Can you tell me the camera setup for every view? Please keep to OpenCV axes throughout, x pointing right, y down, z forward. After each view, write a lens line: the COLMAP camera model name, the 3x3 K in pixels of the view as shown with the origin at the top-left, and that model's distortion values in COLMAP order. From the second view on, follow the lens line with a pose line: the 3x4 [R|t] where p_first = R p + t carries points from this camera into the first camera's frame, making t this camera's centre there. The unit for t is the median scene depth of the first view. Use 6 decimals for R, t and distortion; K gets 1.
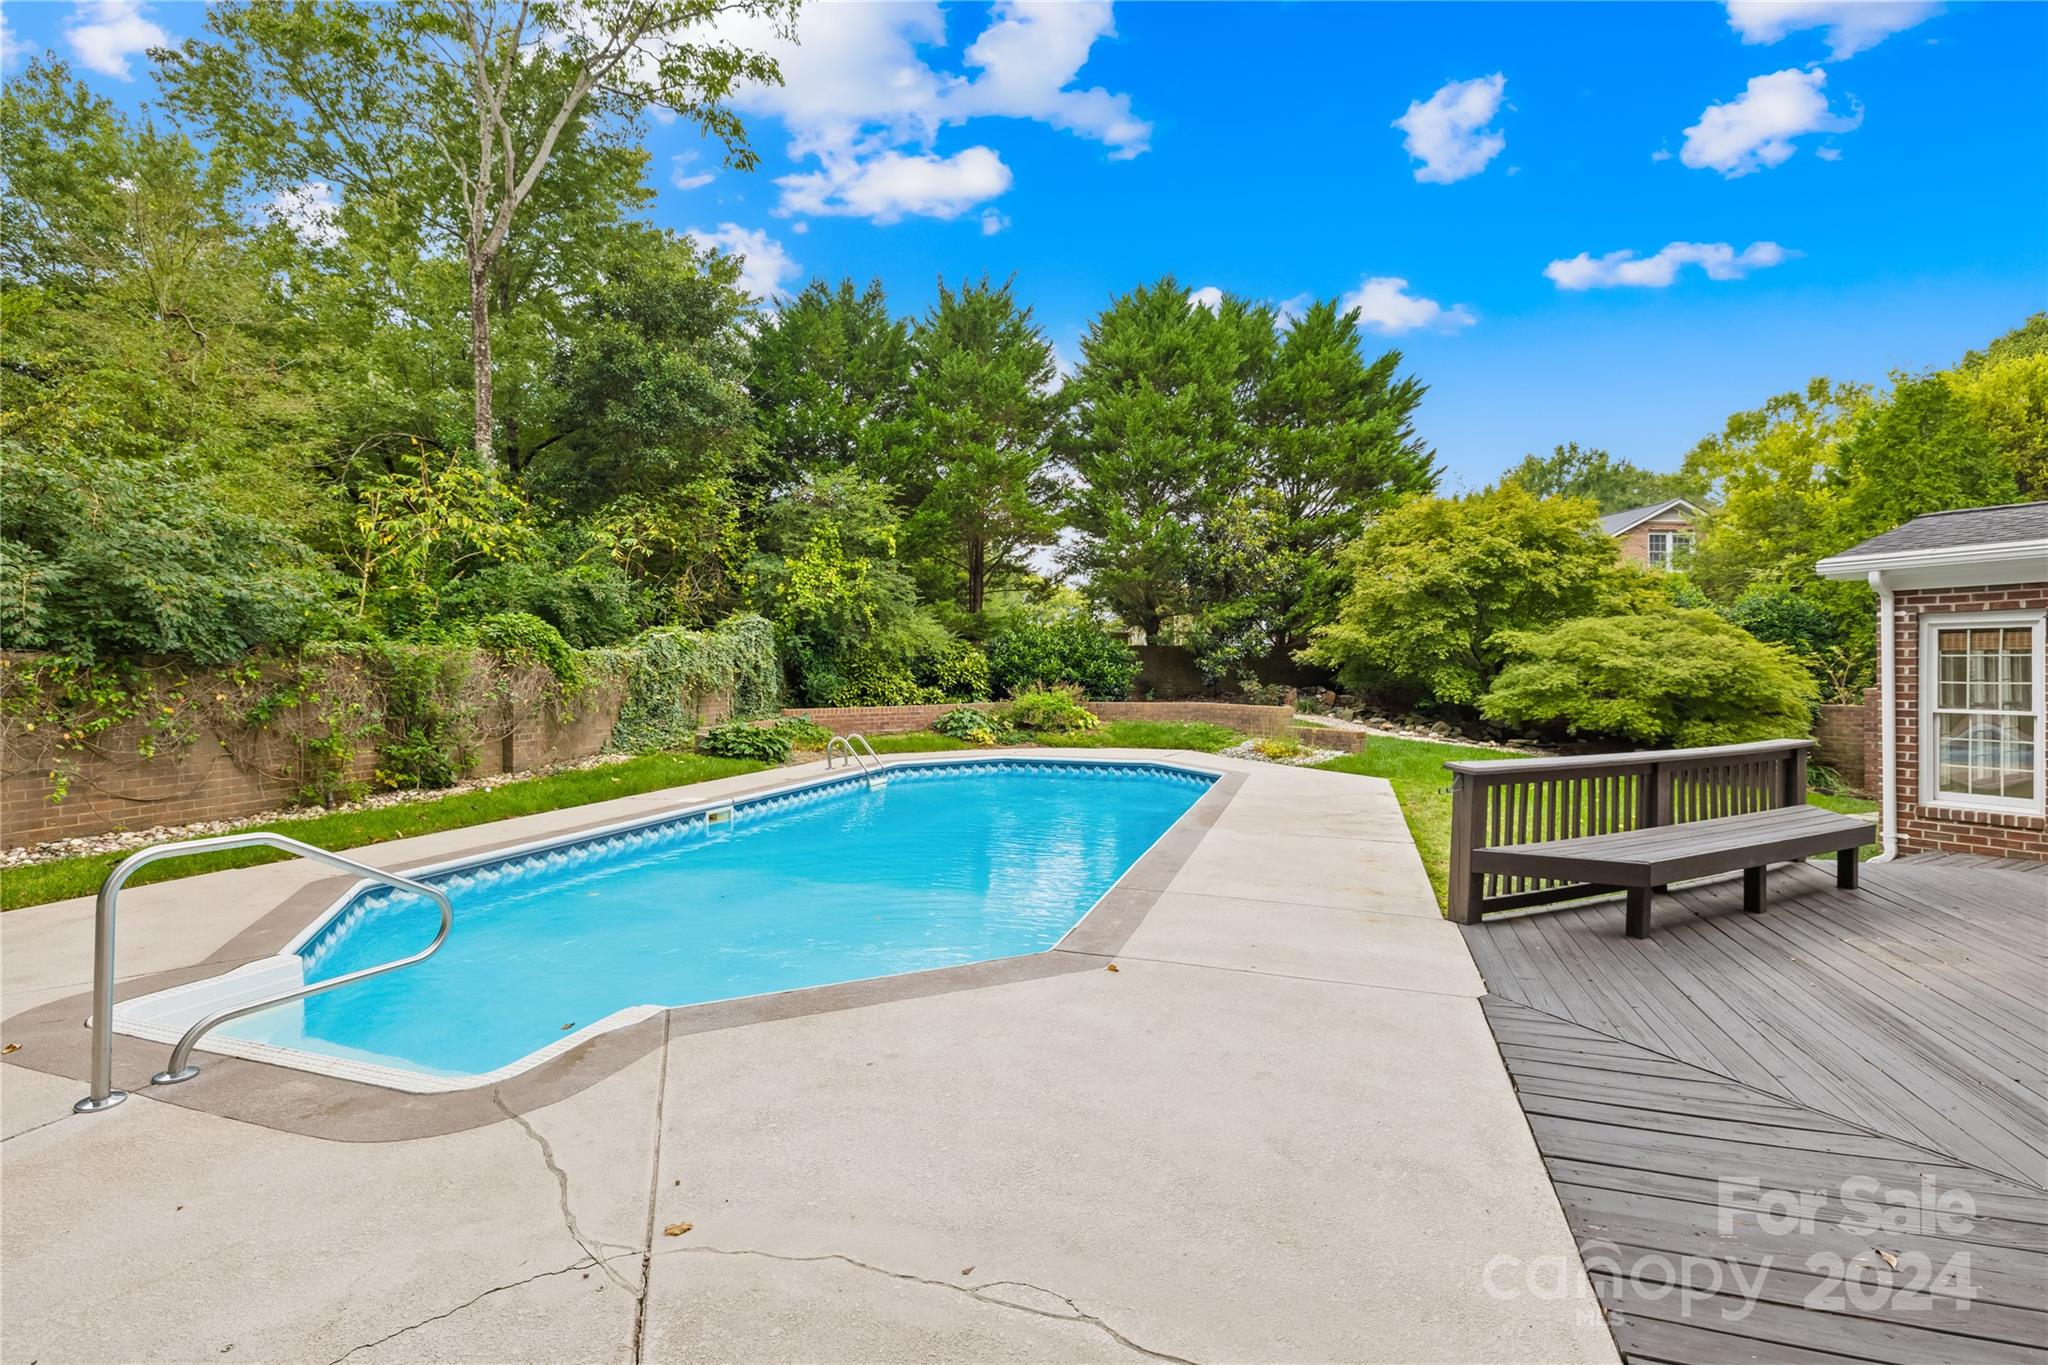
lens RADIAL K [[887.1, 0, 985.9], [0, 887.1, 667.8], [0, 0, 1]] dist [0.001205, -0.000708]
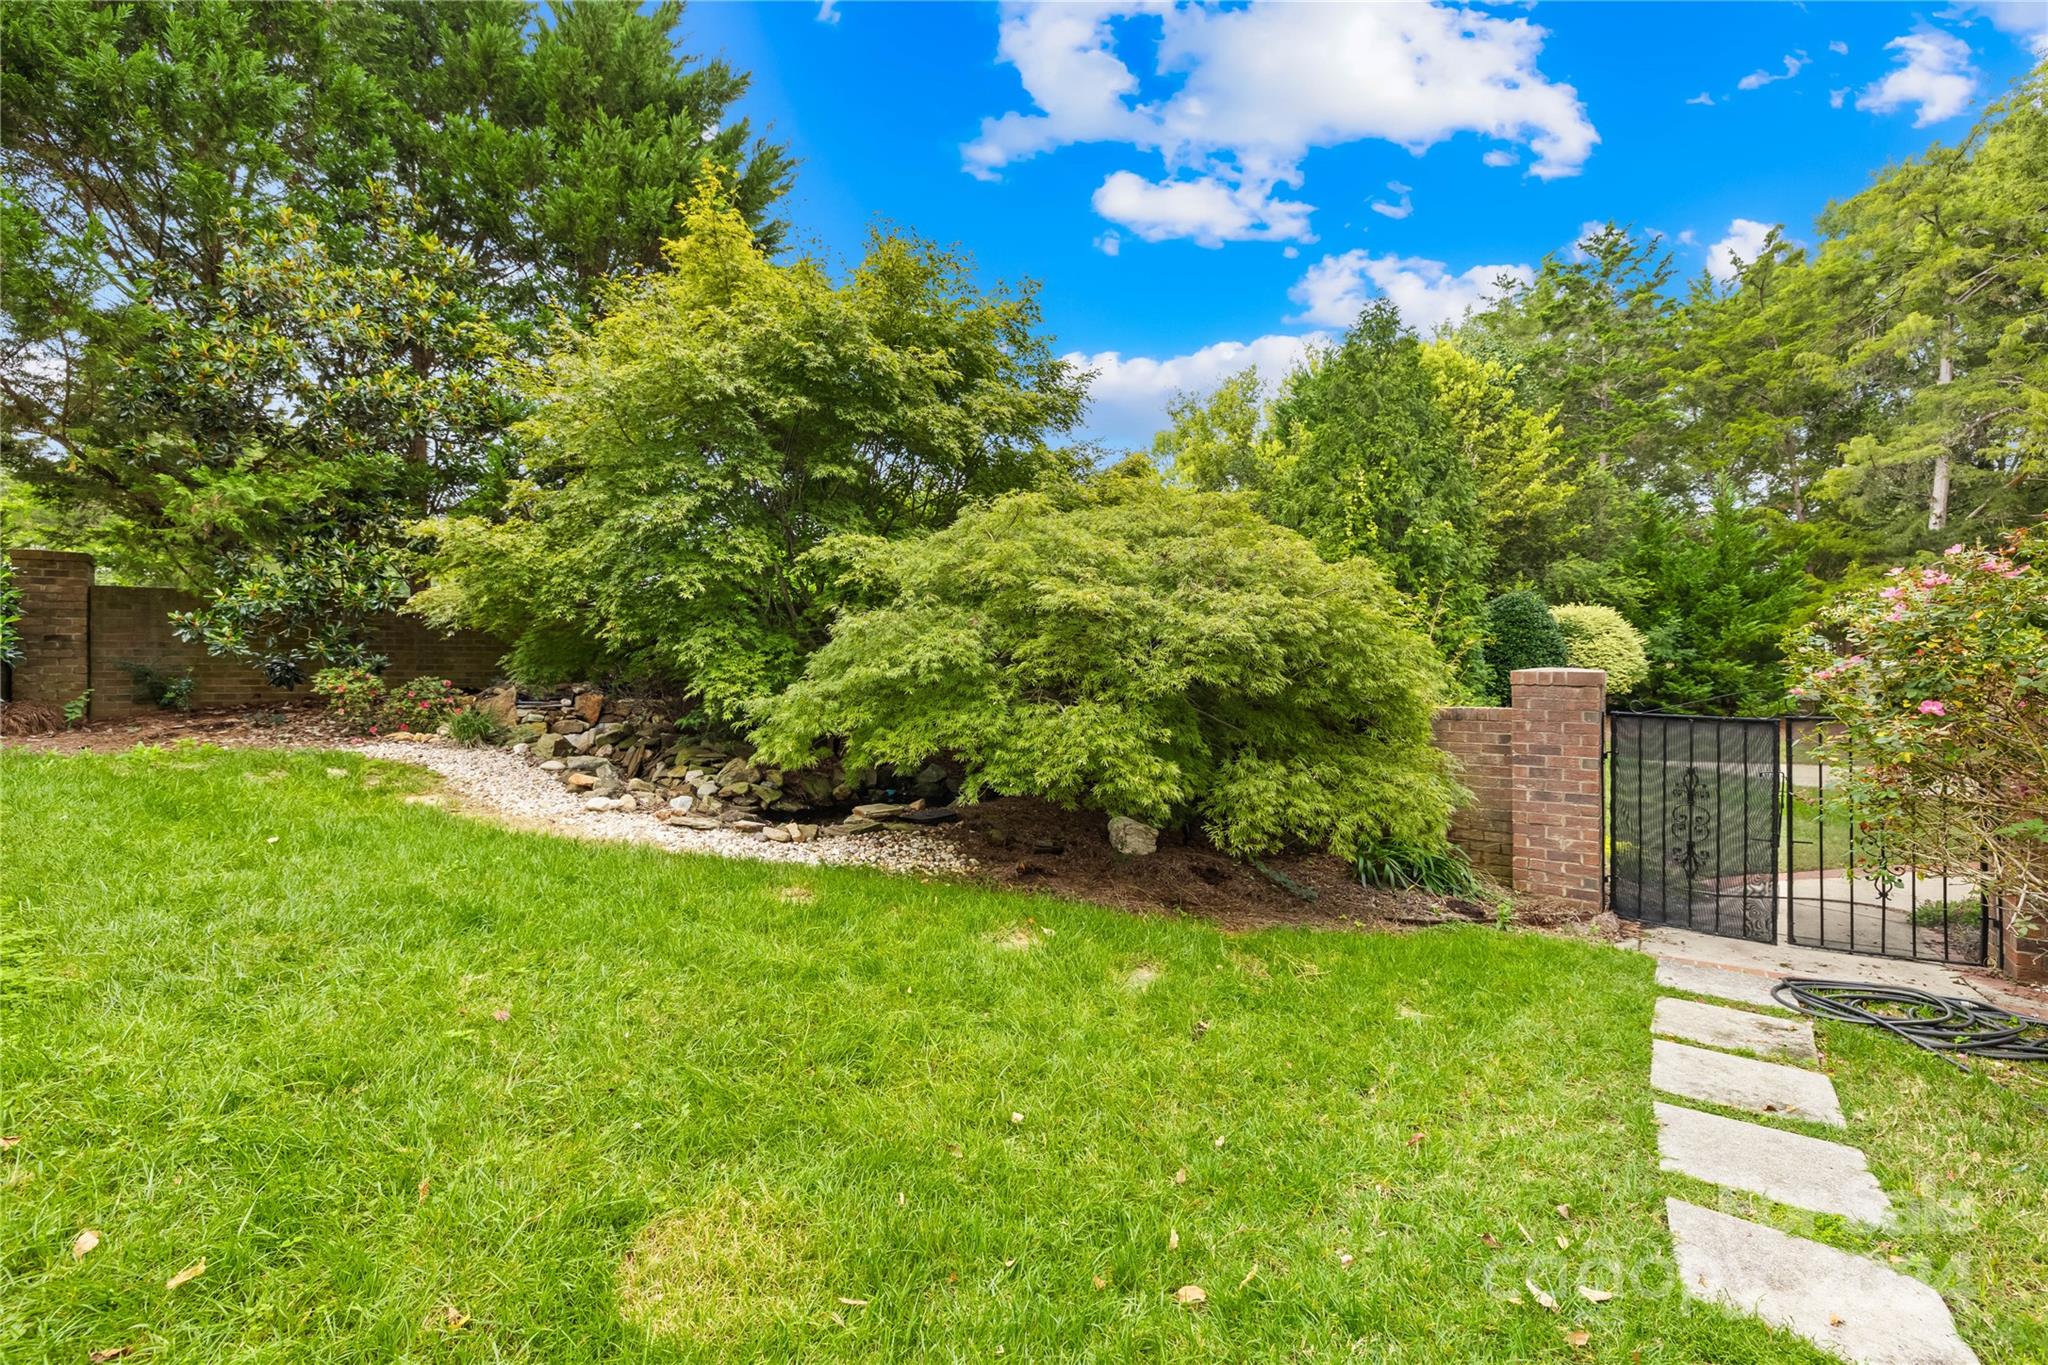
lens RADIAL K [[887.1, 0, 1016.5], [0, 887.1, 662.4], [0, 0, 1]] dist [0.001205, -0.000708]
pose [[0.847710, 0.005692, 0.530430, 0.440044], [-0.000945, 0.999957, -0.009220, 0.019546], [-0.530460, 0.007315, 0.847679, 0.623616]]
